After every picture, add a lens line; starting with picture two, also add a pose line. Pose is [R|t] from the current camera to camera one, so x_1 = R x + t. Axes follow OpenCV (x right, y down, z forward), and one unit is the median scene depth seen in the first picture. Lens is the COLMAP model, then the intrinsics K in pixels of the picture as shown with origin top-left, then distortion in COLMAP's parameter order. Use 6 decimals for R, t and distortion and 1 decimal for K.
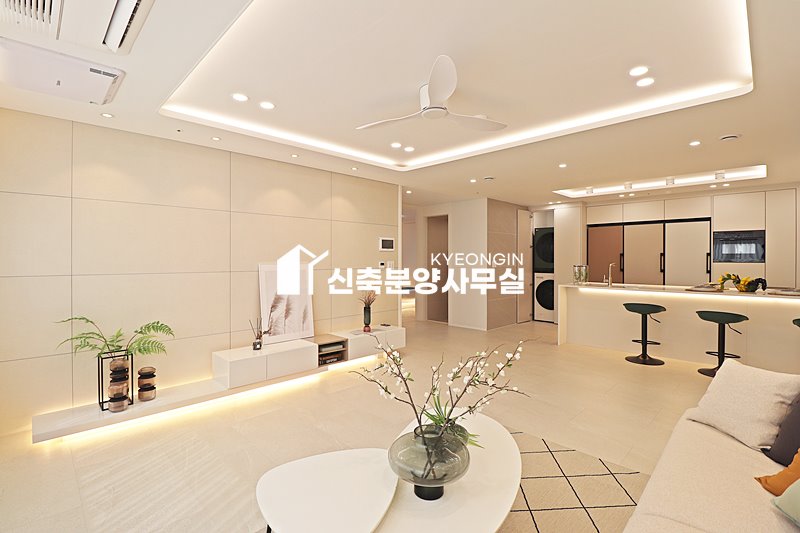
lens RADIAL K [[369.2, 0, 404.0], [0, 369.2, 259.7], [0, 0, 1]] dist [-0.007512, -0.007104]
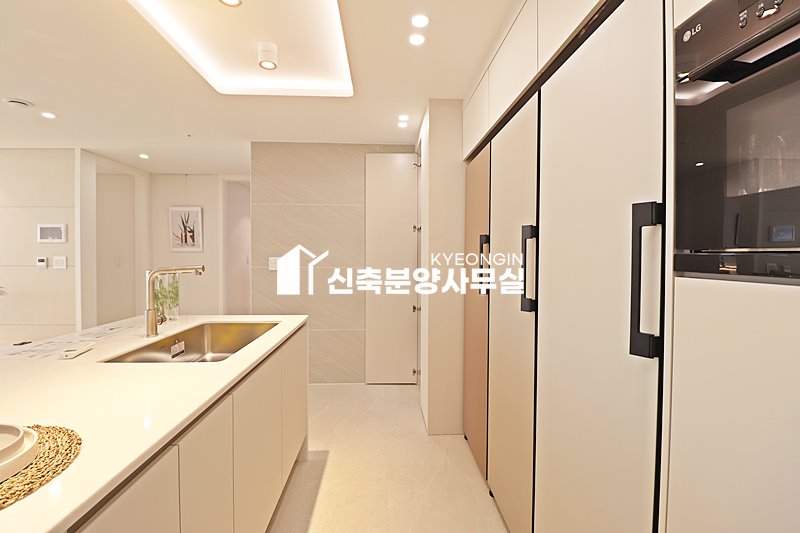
lens RADIAL K [[369.2, 0, 399.6], [0, 369.2, 261.4], [0, 0, 1]] dist [-0.007512, -0.007104]
pose [[0.739676, 0.012541, -0.672847, 0.902678], [-0.004833, 0.999900, 0.013324, 0.000967], [0.672946, -0.006604, 0.739662, 0.885841]]
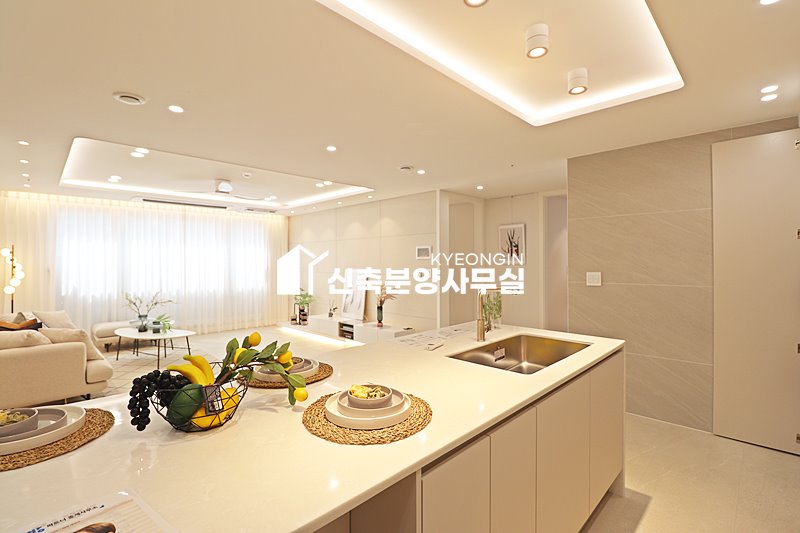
lens RADIAL K [[369.2, 0, 398.1], [0, 369.2, 262.0], [0, 0, 1]] dist [-0.007512, -0.007104]
pose [[-0.001418, -0.000552, -0.999999, 0.932027], [0.001395, 0.999999, -0.000554, -0.014444], [0.999998, -0.001396, -0.001417, 0.887010]]
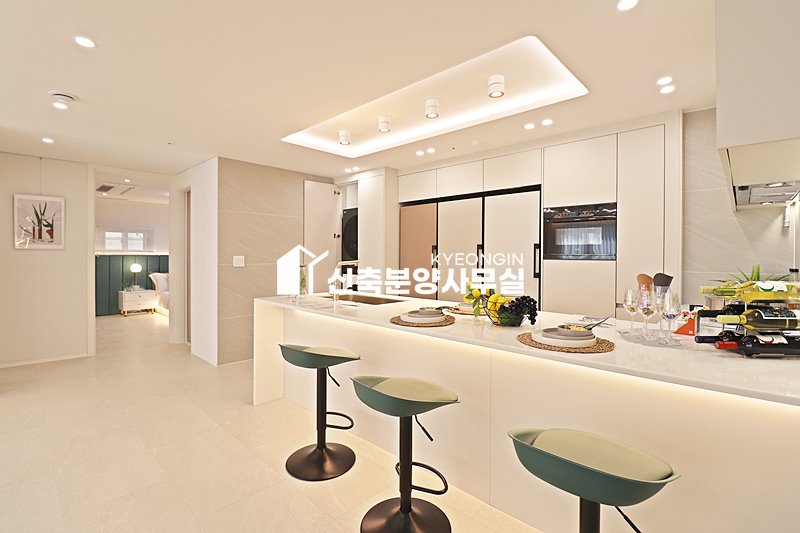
lens RADIAL K [[369.2, 0, 402.0], [0, 369.2, 261.8], [0, 0, 1]] dist [-0.007512, -0.007104]
pose [[0.999581, 0.004418, 0.028615, 0.626770], [-0.004818, 0.999891, 0.013931, 0.003453], [-0.028550, -0.014063, 0.999493, 0.424903]]
